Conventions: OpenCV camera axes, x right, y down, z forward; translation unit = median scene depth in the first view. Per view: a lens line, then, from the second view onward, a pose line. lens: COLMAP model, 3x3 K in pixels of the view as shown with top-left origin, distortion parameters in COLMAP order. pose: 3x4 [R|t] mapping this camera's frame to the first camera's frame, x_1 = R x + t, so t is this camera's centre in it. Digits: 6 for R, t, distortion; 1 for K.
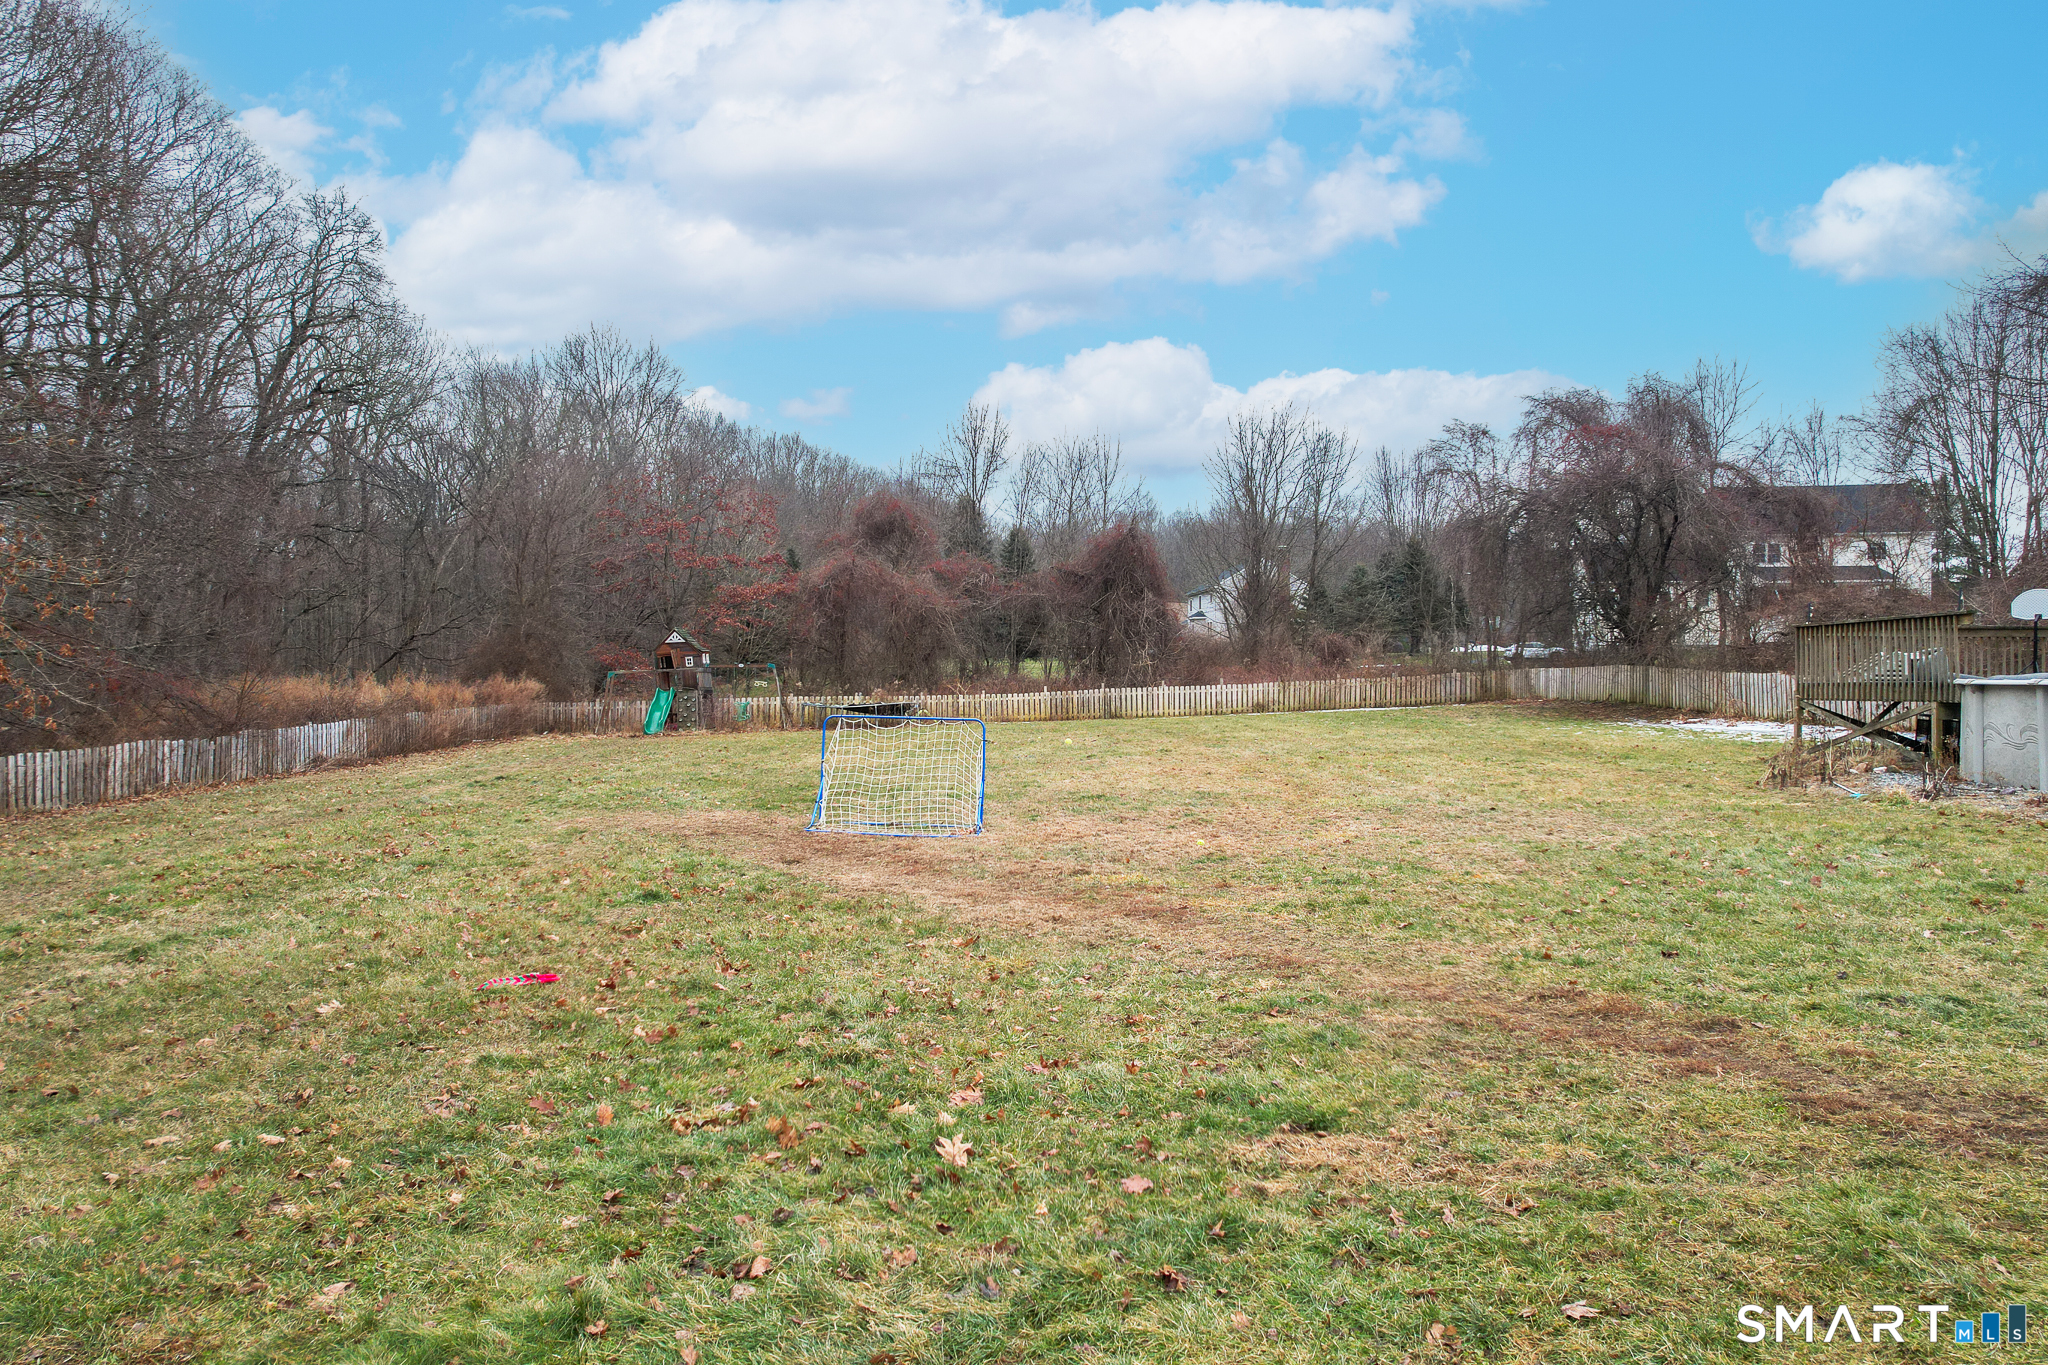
lens RADIAL K [[1279.1, 0, 1024.0], [0, 1279.1, 682.5], [0, 0, 1]] dist [-0.035298, 0.001035]
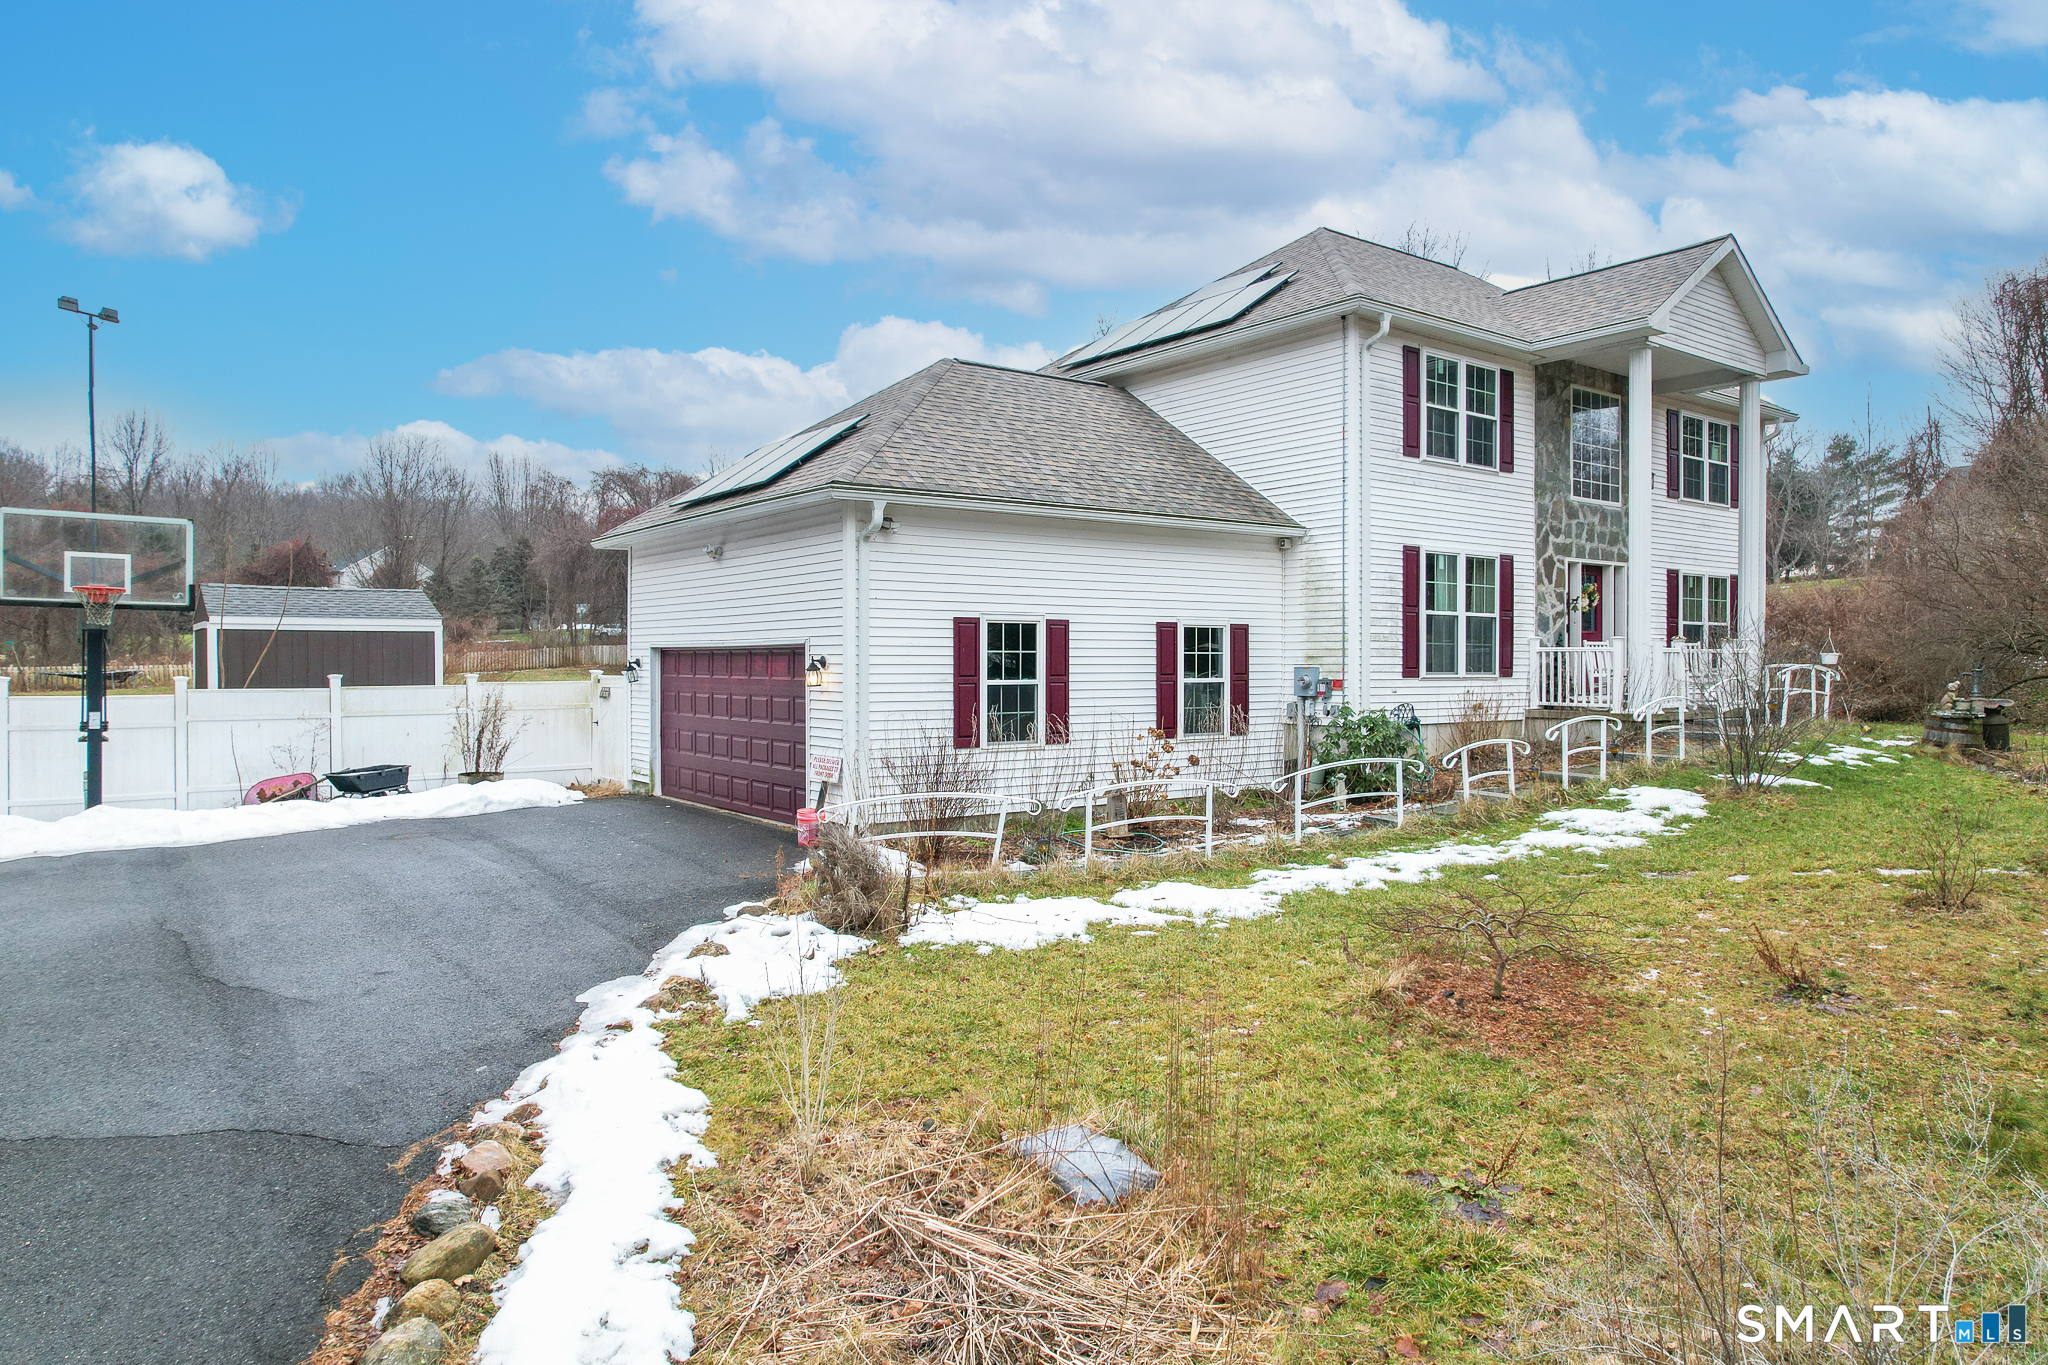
lens RADIAL K [[1279.1, 0, 1024.0], [0, 1279.1, 682.5], [0, 0, 1]] dist [-0.035298, 0.001035]
pose [[0.794894, -0.011800, 0.606633, -0.103108], [-0.005161, 0.999643, 0.026208, -0.008073], [-0.606726, -0.023963, 0.794550, -0.460747]]
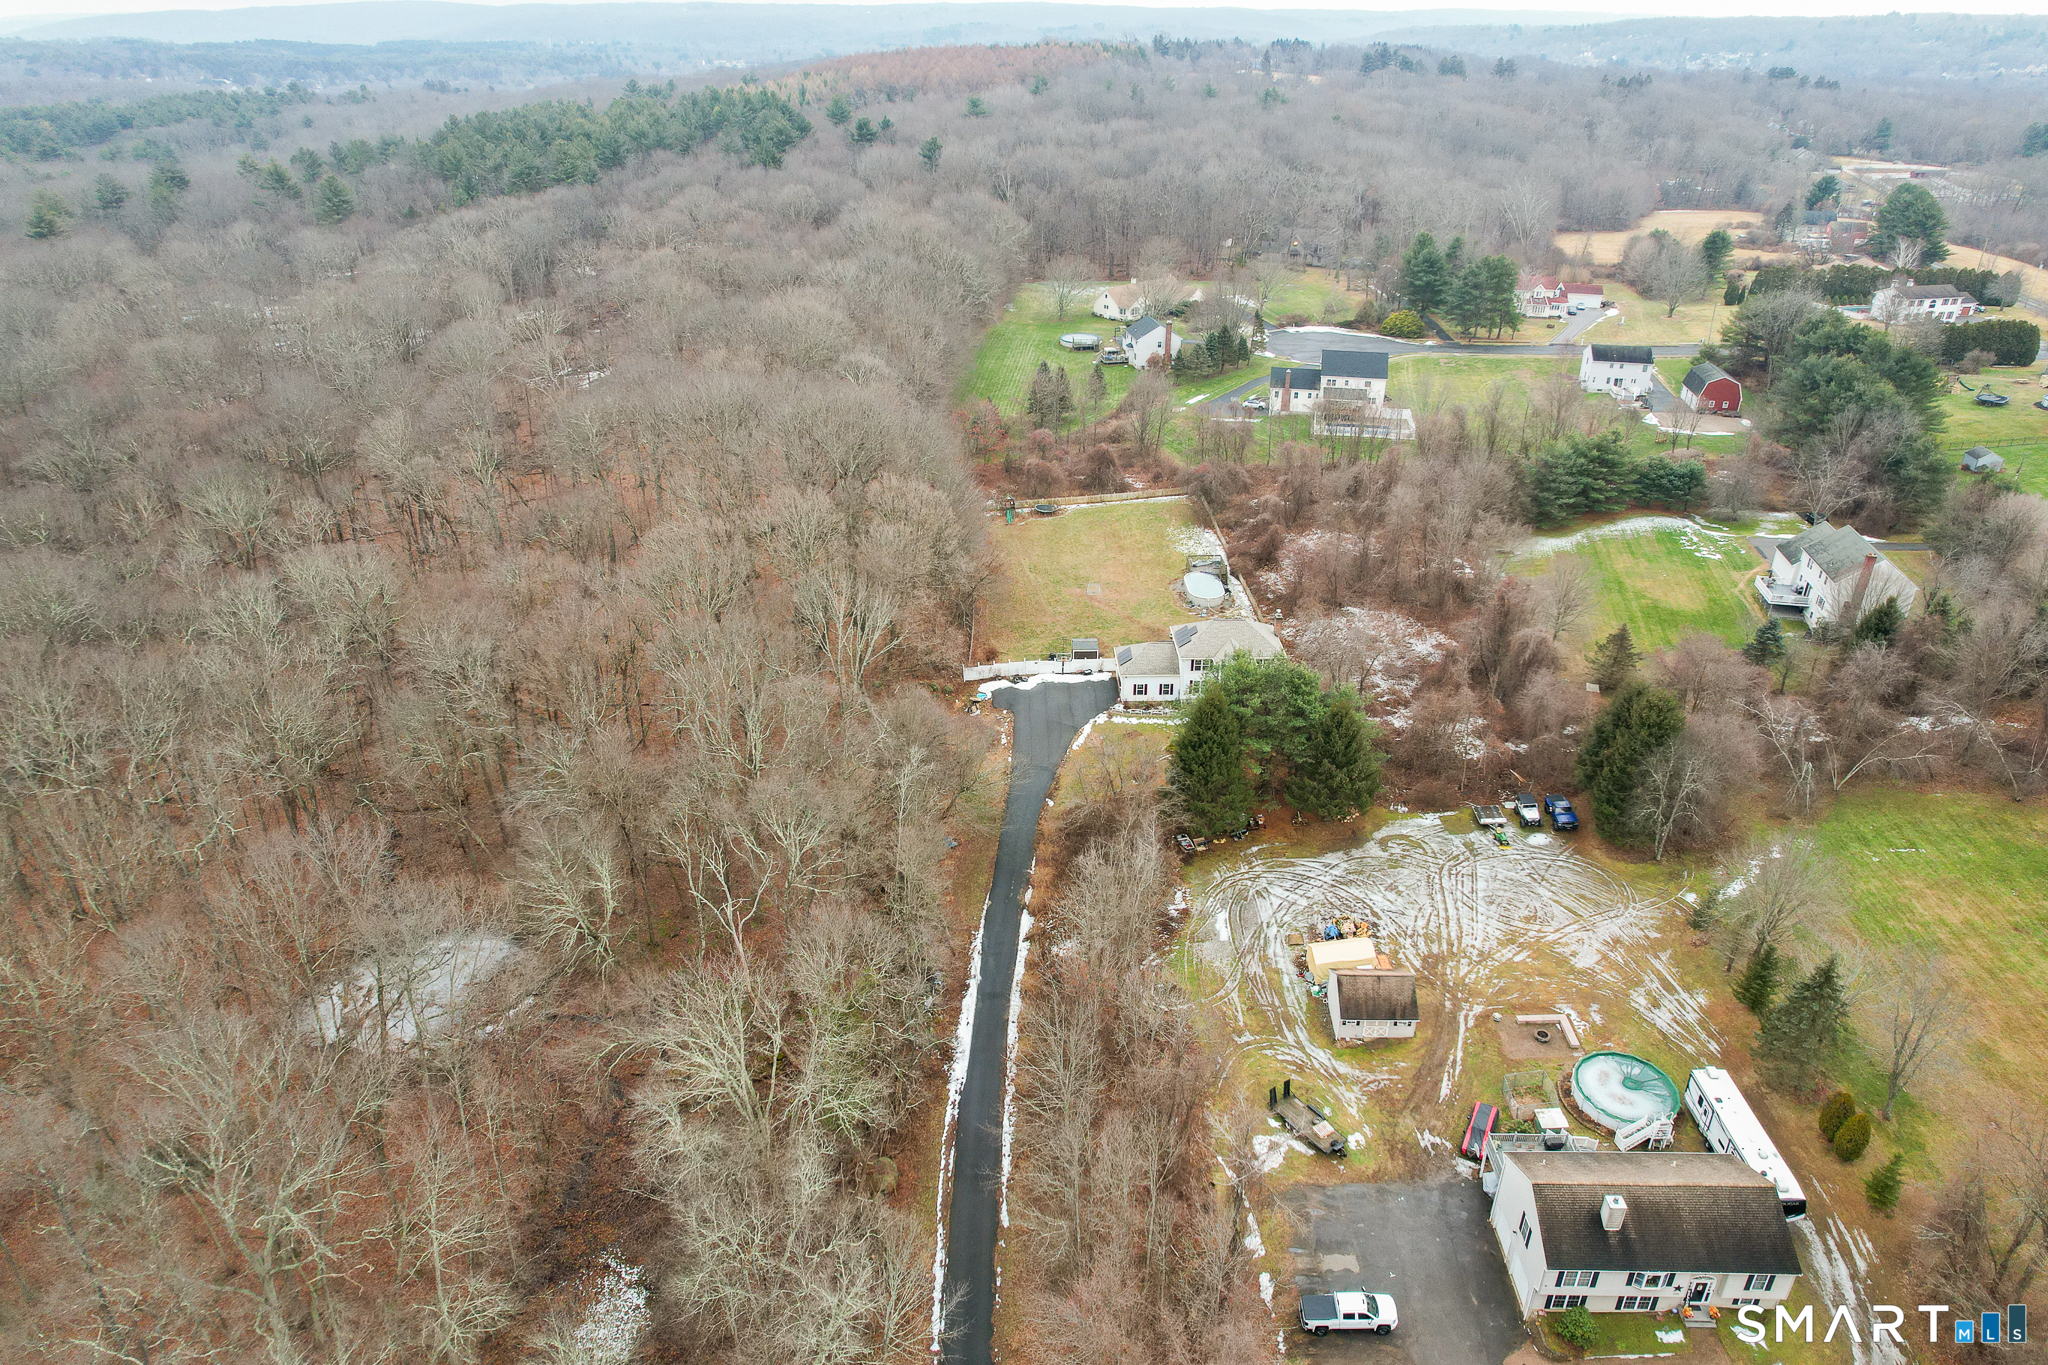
lens RADIAL K [[1279.1, 0, 1024.0], [0, 1279.1, 682.5], [0, 0, 1]] dist [-0.035298, 0.001035]
pose [[0.998977, -0.019035, 0.041015, -0.769710], [-0.001866, 0.888951, 0.457999, -4.267896], [-0.045178, -0.457607, 0.888006, -7.878708]]
